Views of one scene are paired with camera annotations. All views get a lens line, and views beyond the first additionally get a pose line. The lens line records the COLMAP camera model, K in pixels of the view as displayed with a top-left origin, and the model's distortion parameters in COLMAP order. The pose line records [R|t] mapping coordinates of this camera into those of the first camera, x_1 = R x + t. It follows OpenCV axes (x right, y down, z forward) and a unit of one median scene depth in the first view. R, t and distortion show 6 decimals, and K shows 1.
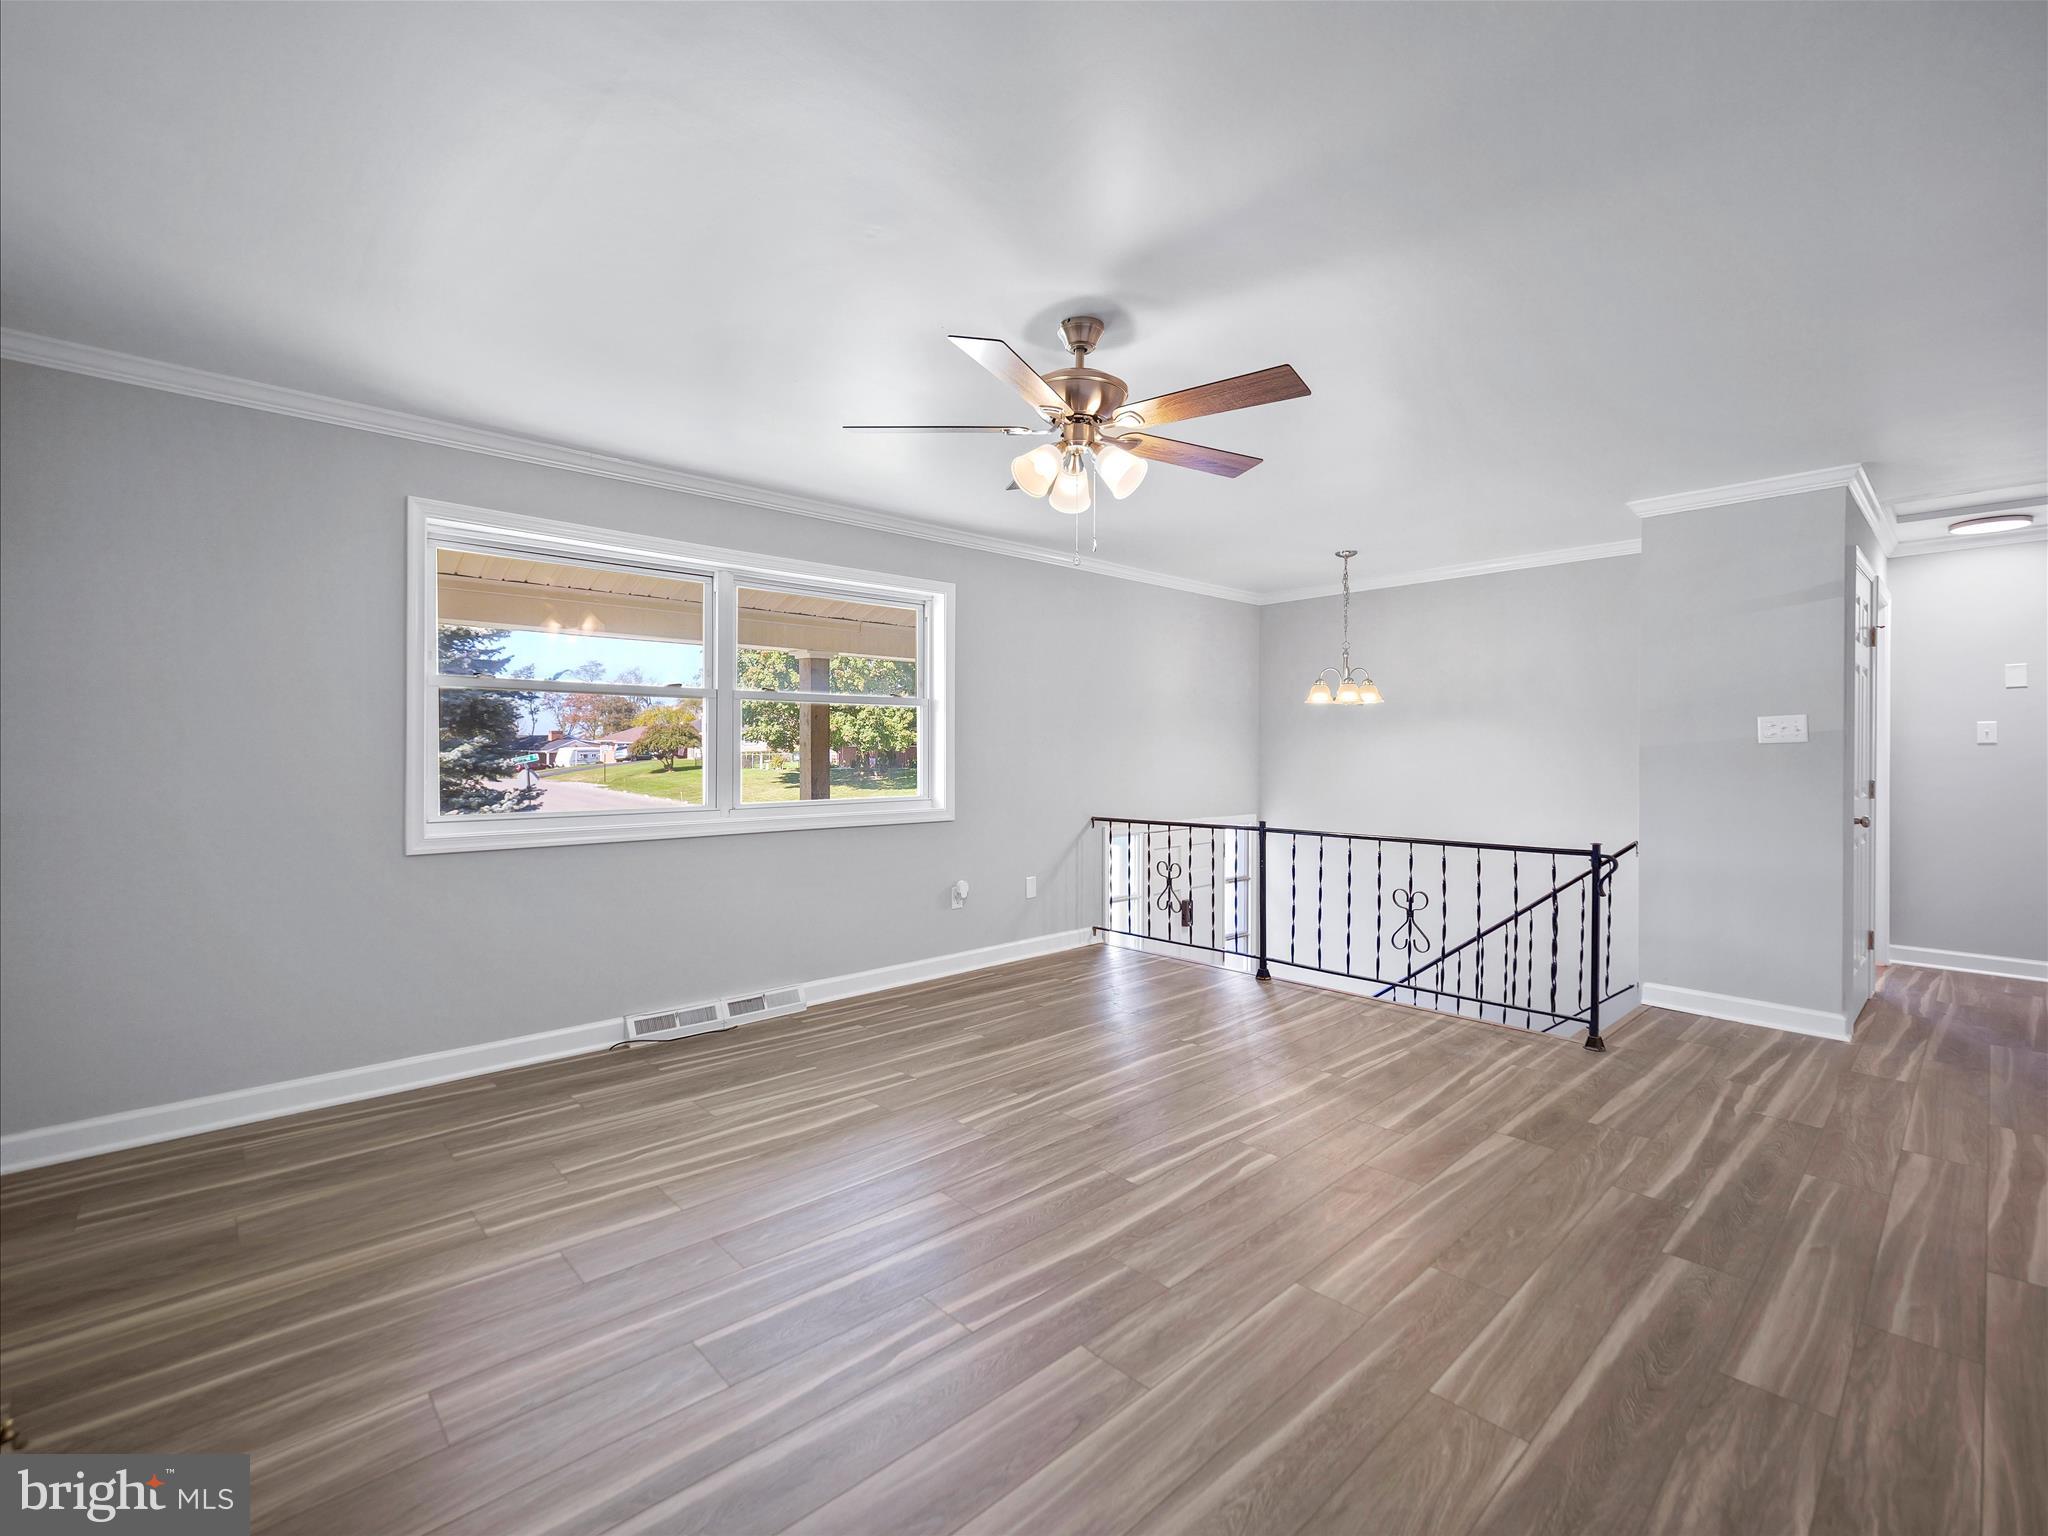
lens RADIAL K [[923.6, 0, 1010.3], [0, 923.6, 756.7], [0, 0, 1]] dist [-0.005174, 0.000322]
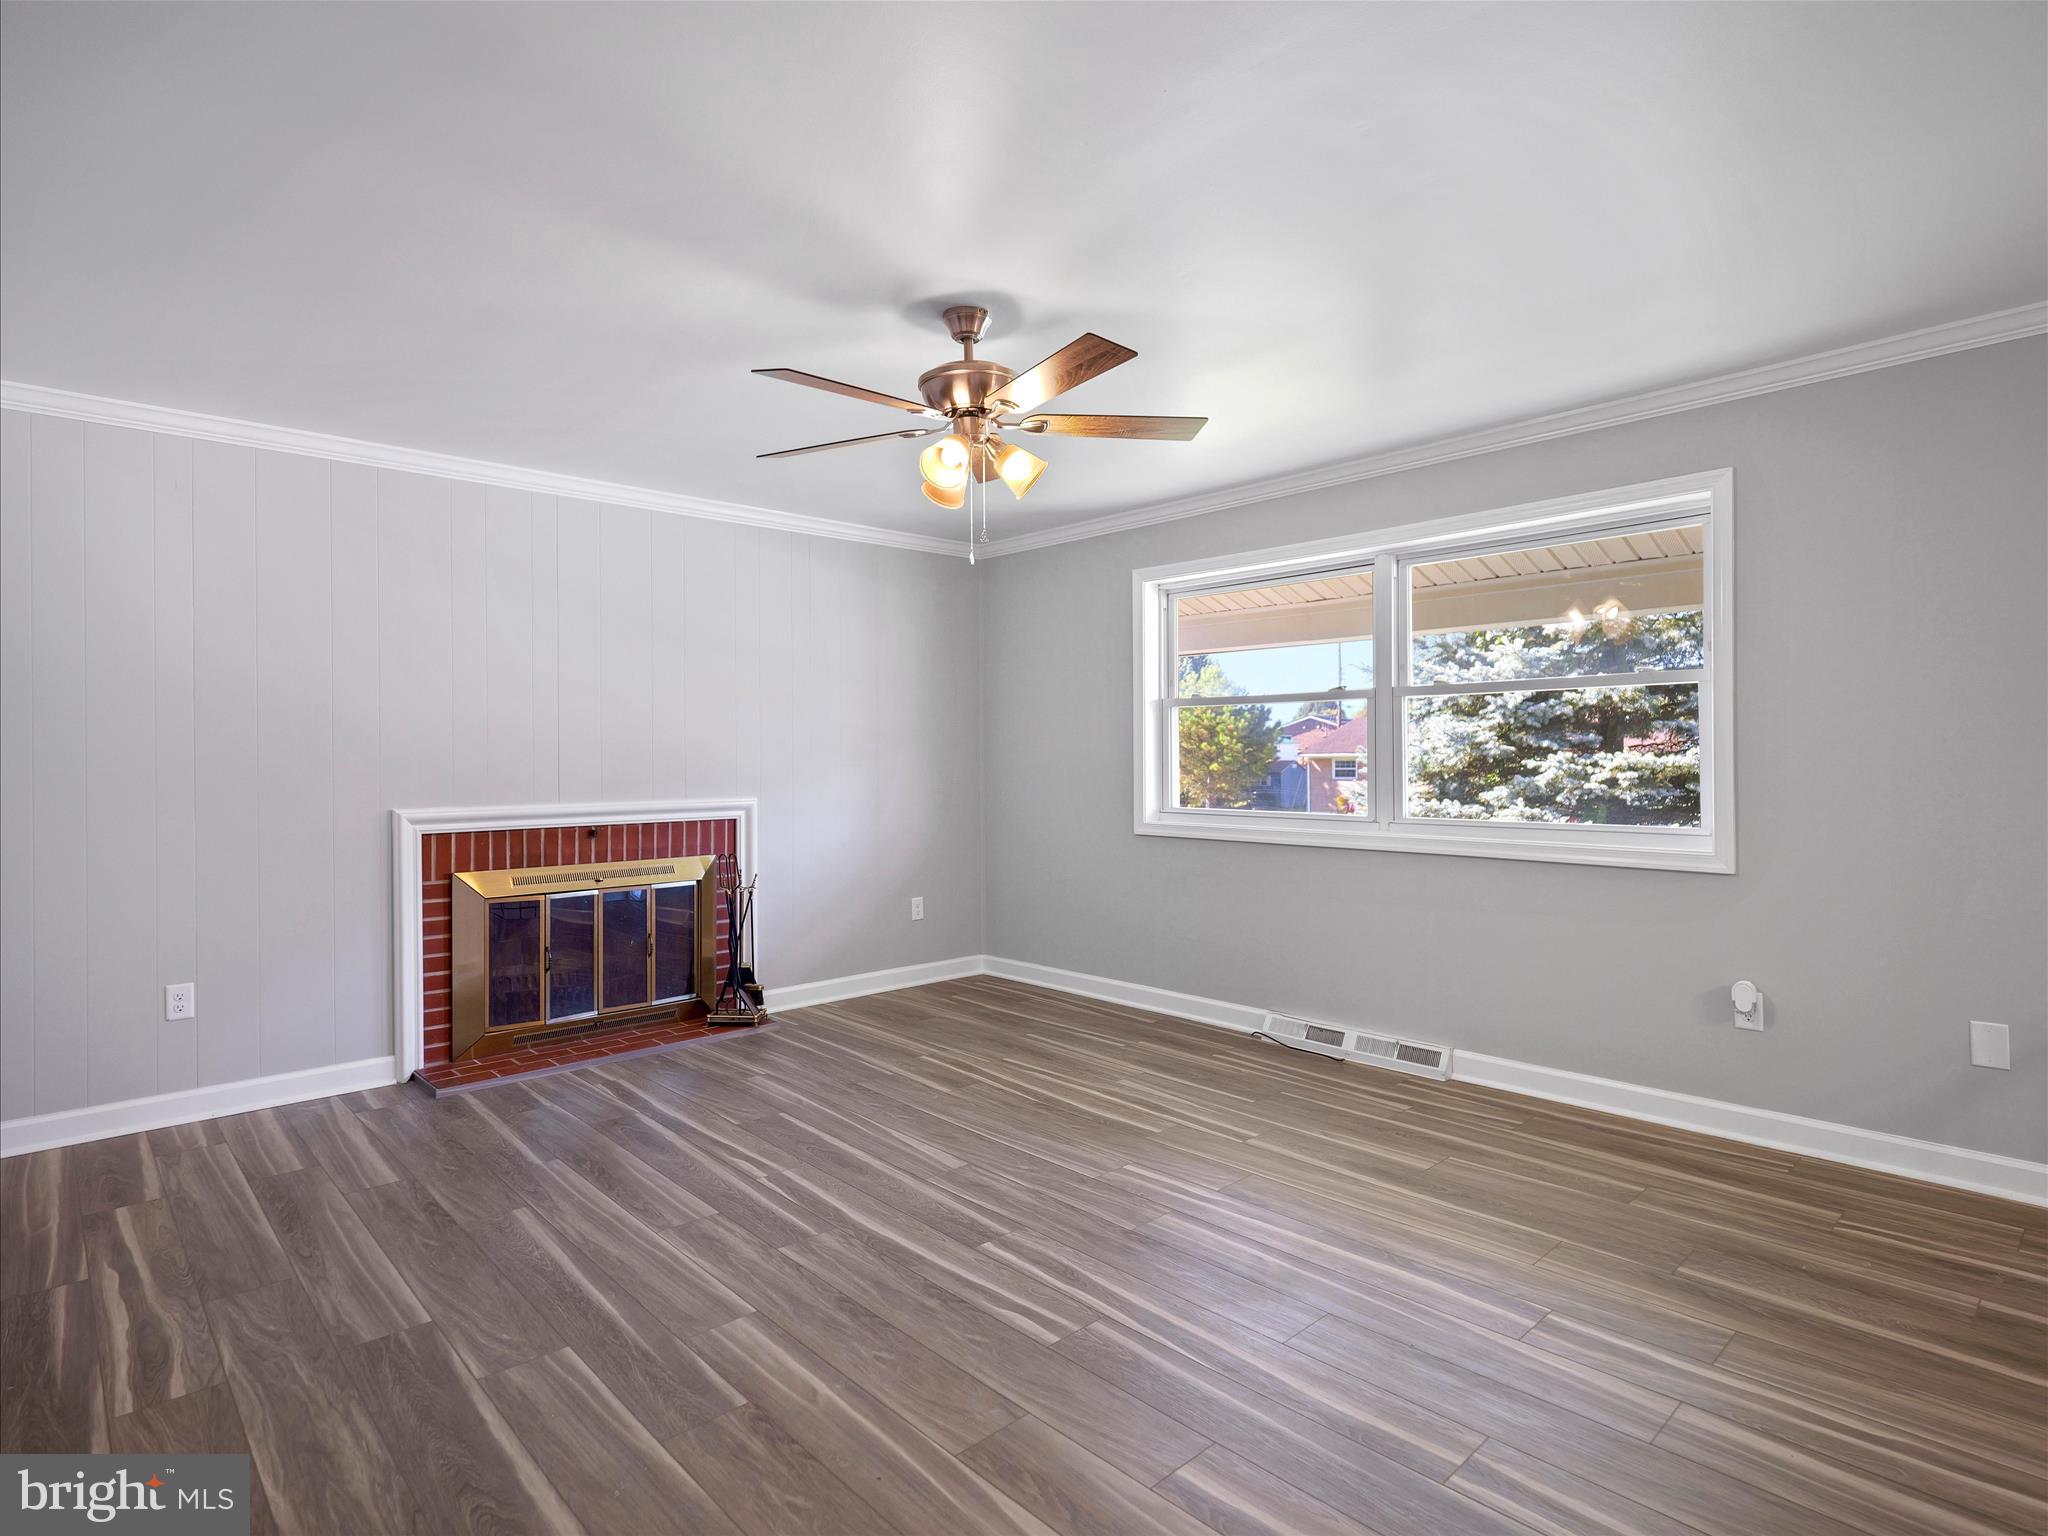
lens RADIAL K [[1070.8, 0, 1005.1], [0, 1070.8, 760.7], [0, 0, 1]] dist [0.001660, -0.002791]
pose [[-0.006787, 0.003179, -0.999972, 1.040550], [-0.001839, 0.999993, 0.003192, -0.007048], [0.999975, 0.001861, -0.006781, 0.922306]]
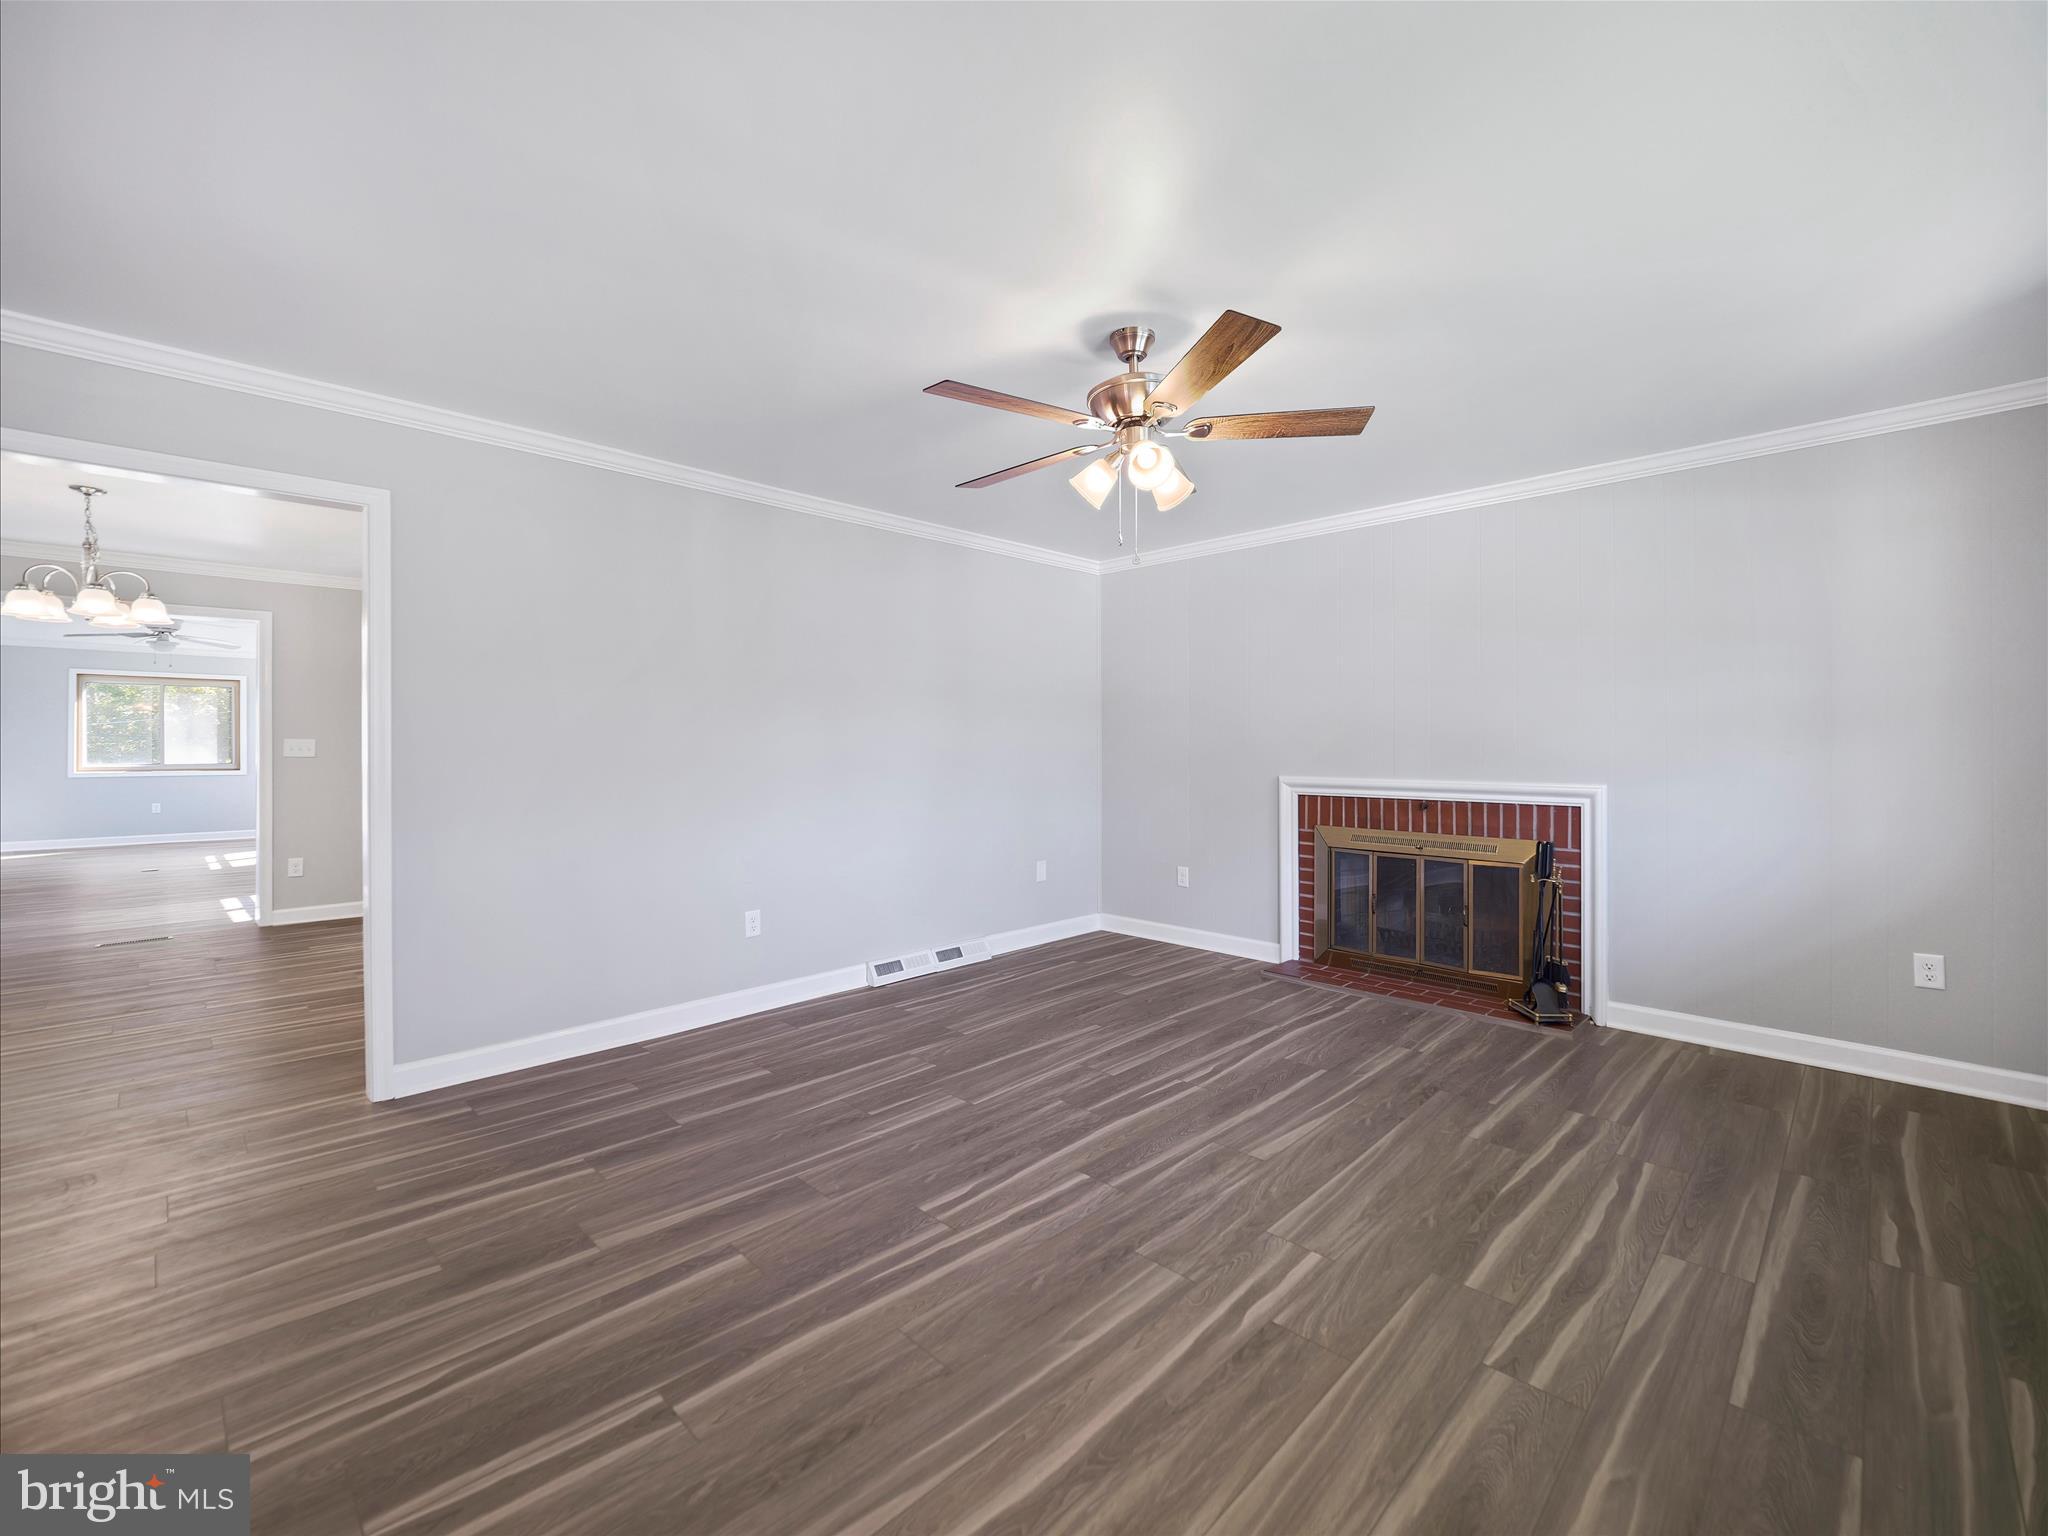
lens RADIAL K [[858.5, 0, 1017.3], [0, 858.5, 749.3], [0, 0, 1]] dist [-0.008599, -0.000942]
pose [[-0.998889, 0.001021, -0.047112, 0.222049], [0.000280, 0.999876, 0.015724, -0.013921], [0.047122, 0.015694, -0.998766, 1.721233]]
